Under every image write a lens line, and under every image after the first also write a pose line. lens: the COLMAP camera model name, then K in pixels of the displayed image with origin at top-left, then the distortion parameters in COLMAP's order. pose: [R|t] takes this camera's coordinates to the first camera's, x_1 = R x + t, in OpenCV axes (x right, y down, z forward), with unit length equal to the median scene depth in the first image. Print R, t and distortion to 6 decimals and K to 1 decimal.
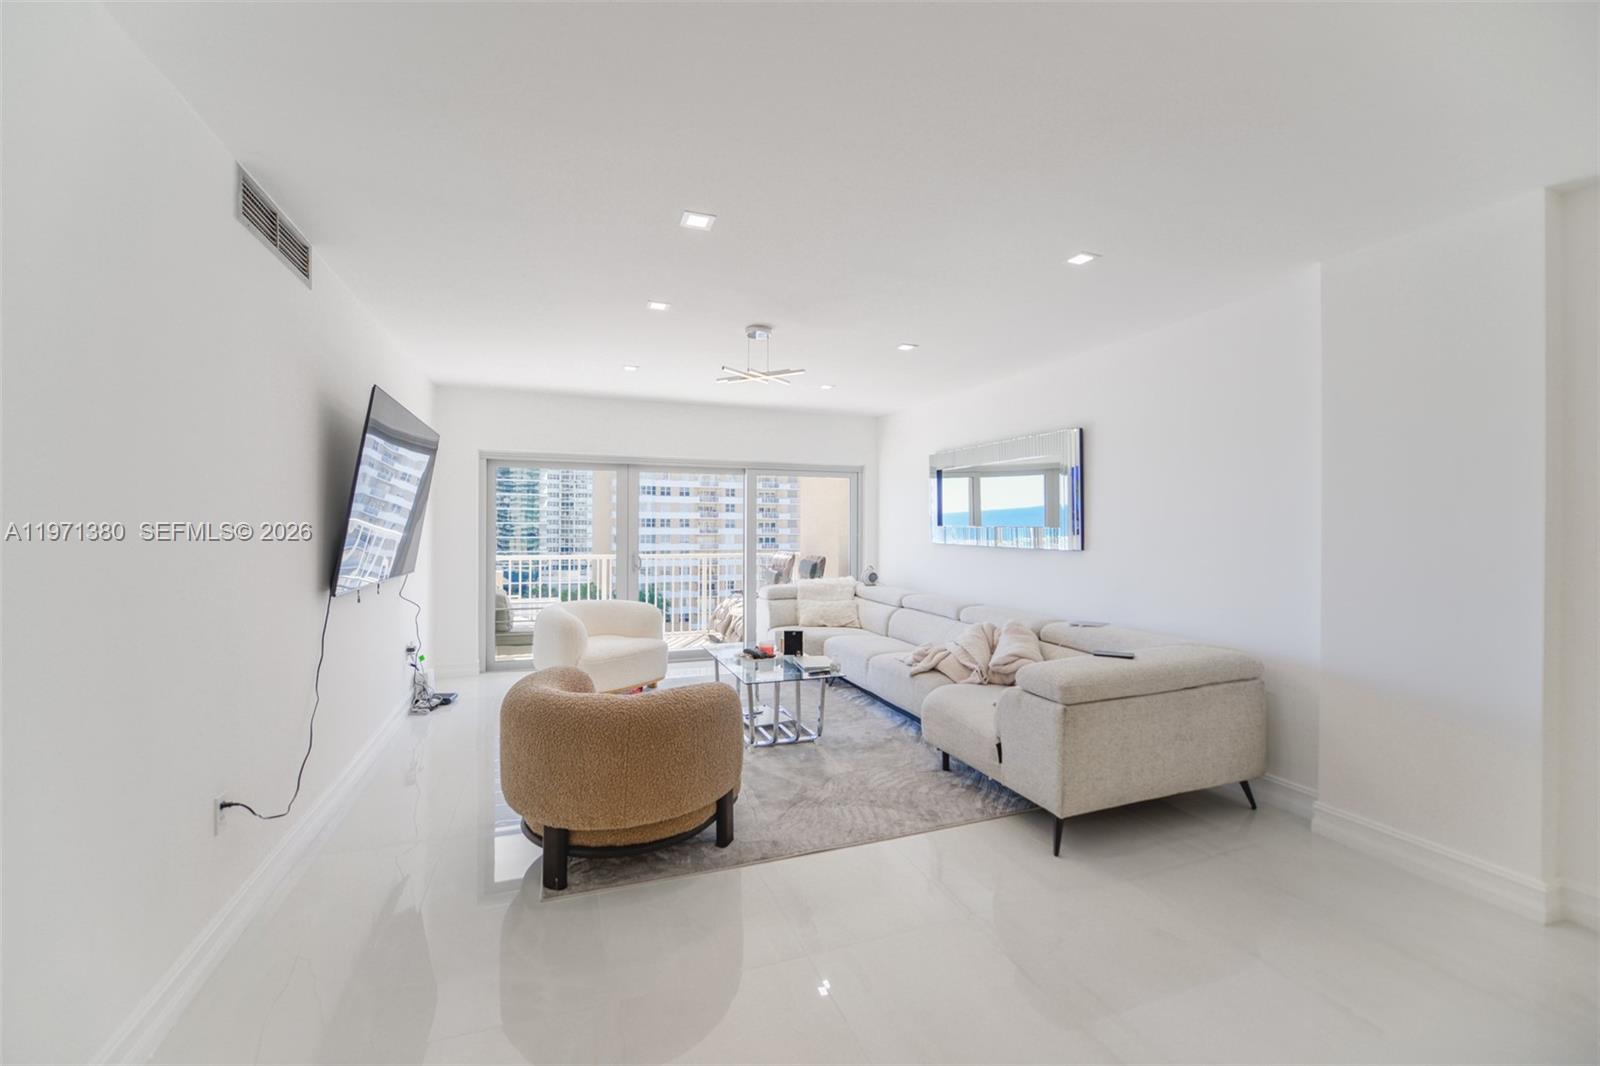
lens RADIAL K [[647.8, 0, 792.9], [0, 647.8, 523.5], [0, 0, 1]] dist [-0.011076, -0.000036]
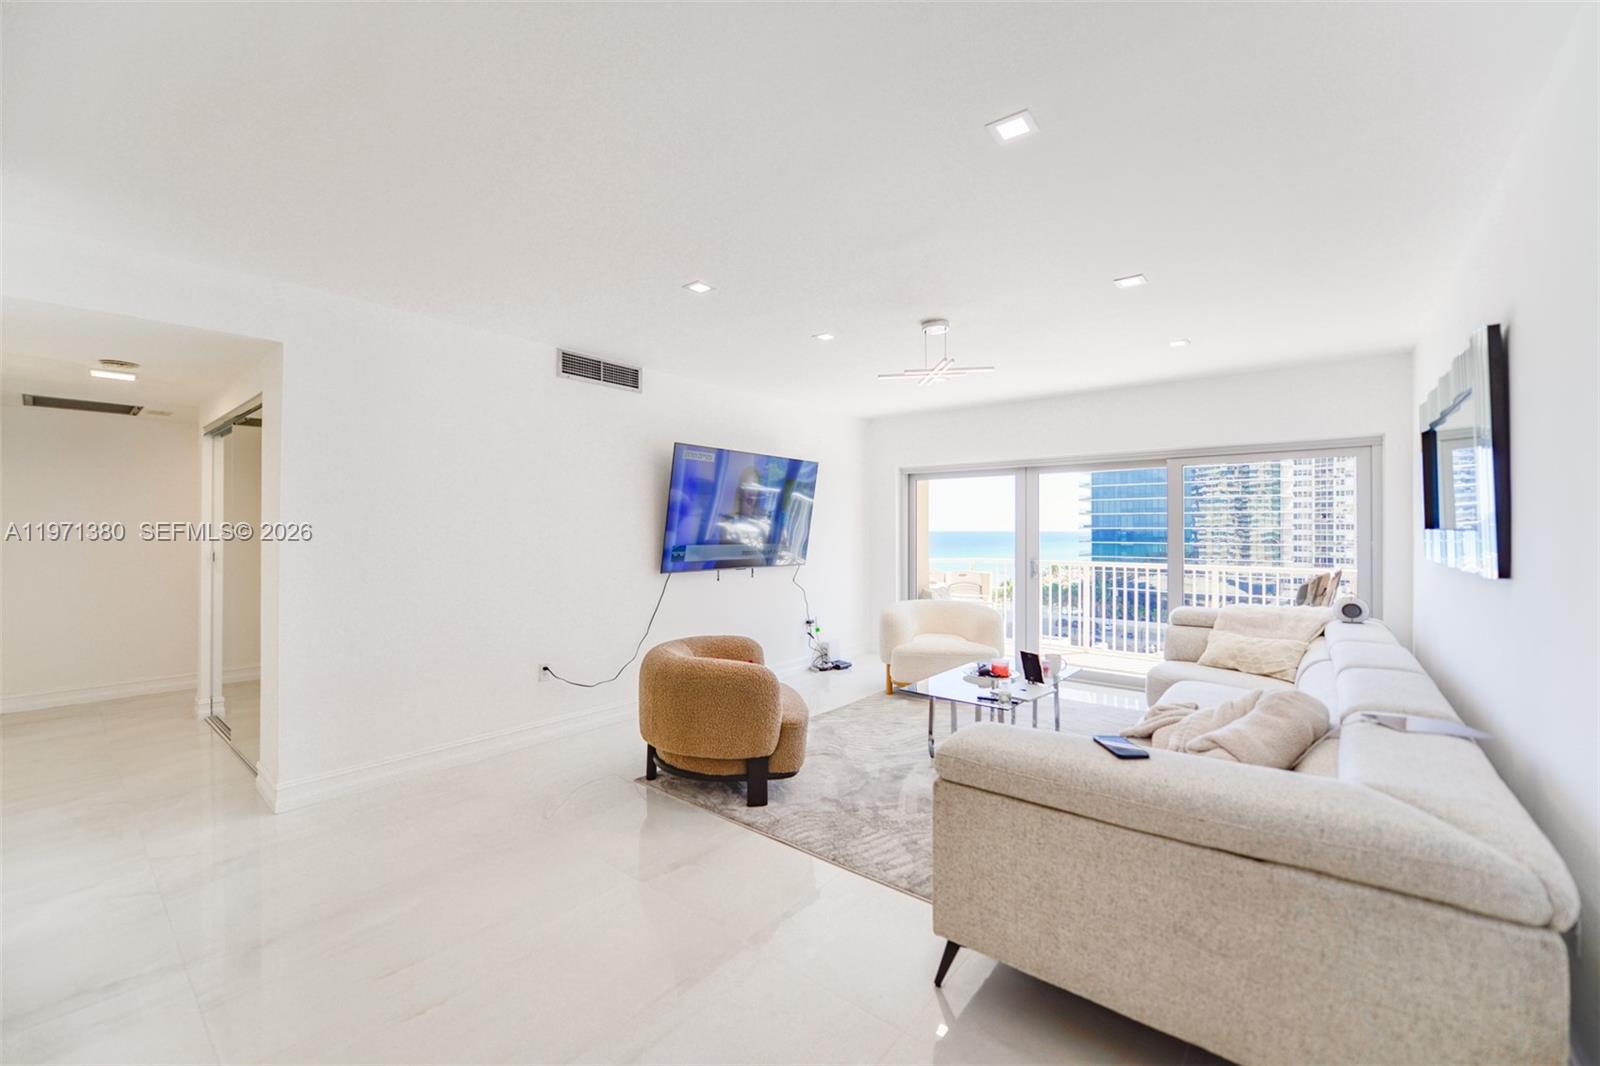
lens RADIAL K [[642.6, 0, 788.2], [0, 642.6, 523.3], [0, 0, 1]] dist [0.001670, -0.004653]
pose [[0.494987, -0.011827, -0.868820, 0.582746], [0.003939, 0.999928, -0.011367, 0.003257], [0.868891, 0.002205, 0.494998, 0.303001]]
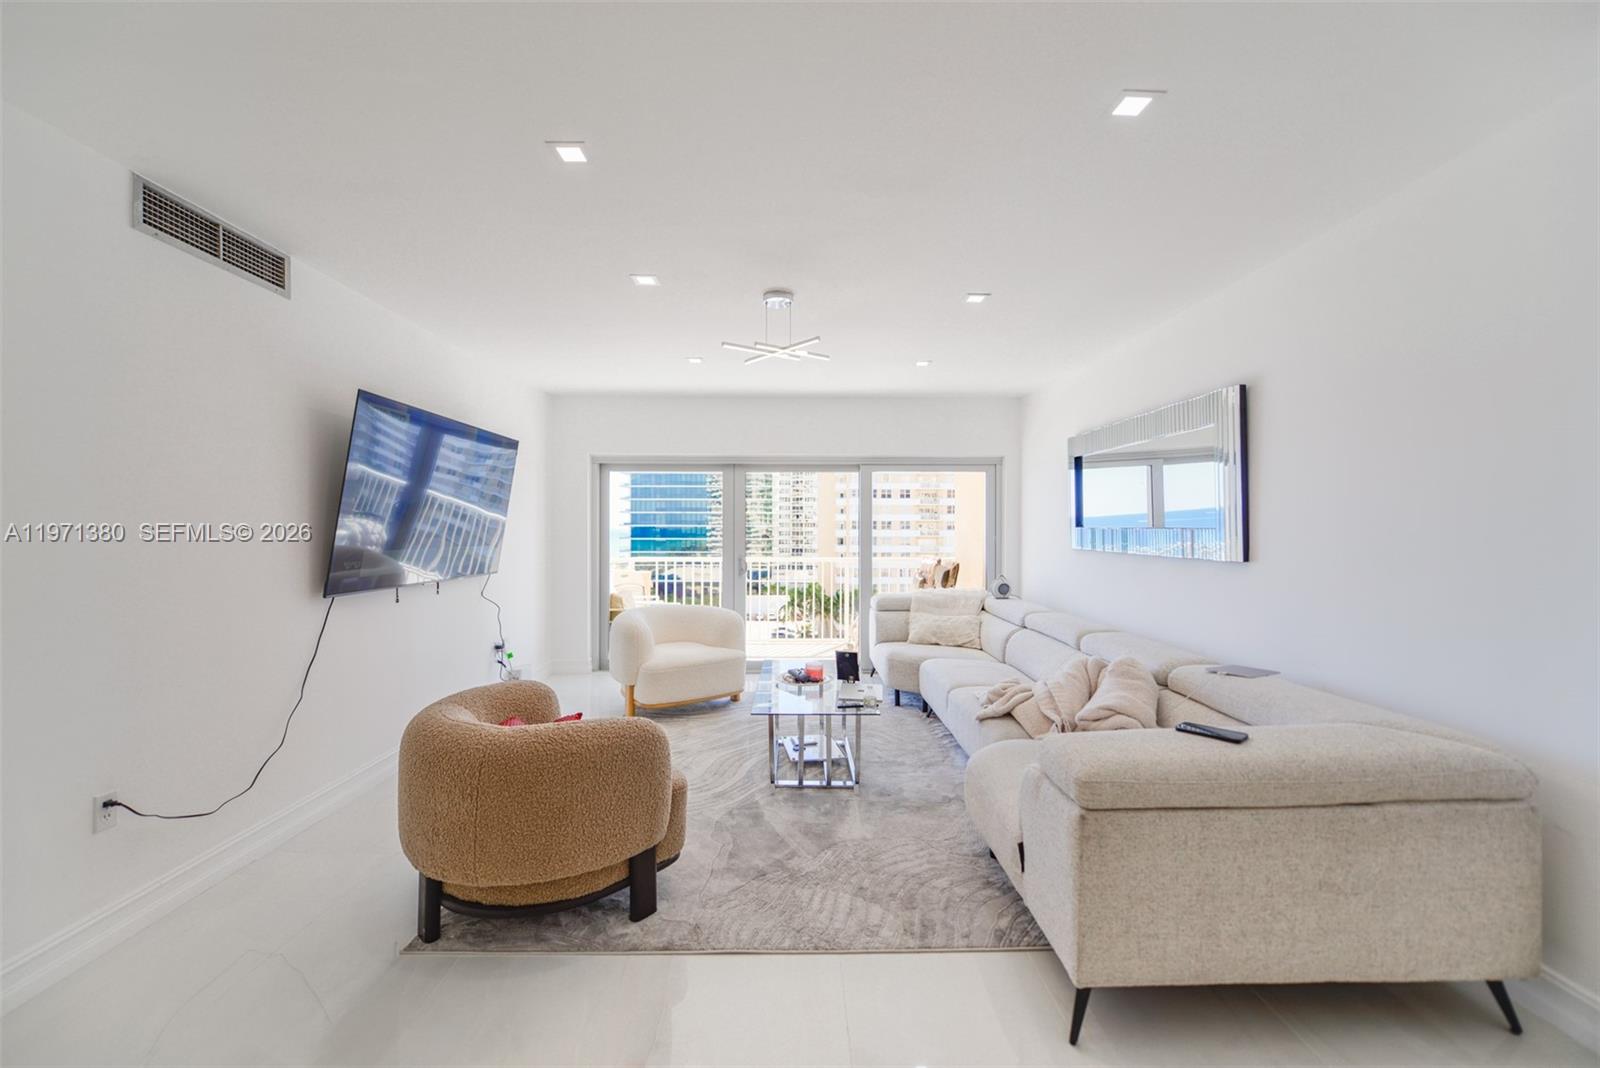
lens RADIAL K [[642.4, 0, 798.2], [0, 642.4, 527.1], [0, 0, 1]] dist [0.000579, -0.002975]
pose [[0.941590, -0.003103, -0.336747, 0.224195], [0.003857, 0.999991, 0.001571, 0.001316], [0.336739, -0.002779, 0.941594, 0.190120]]
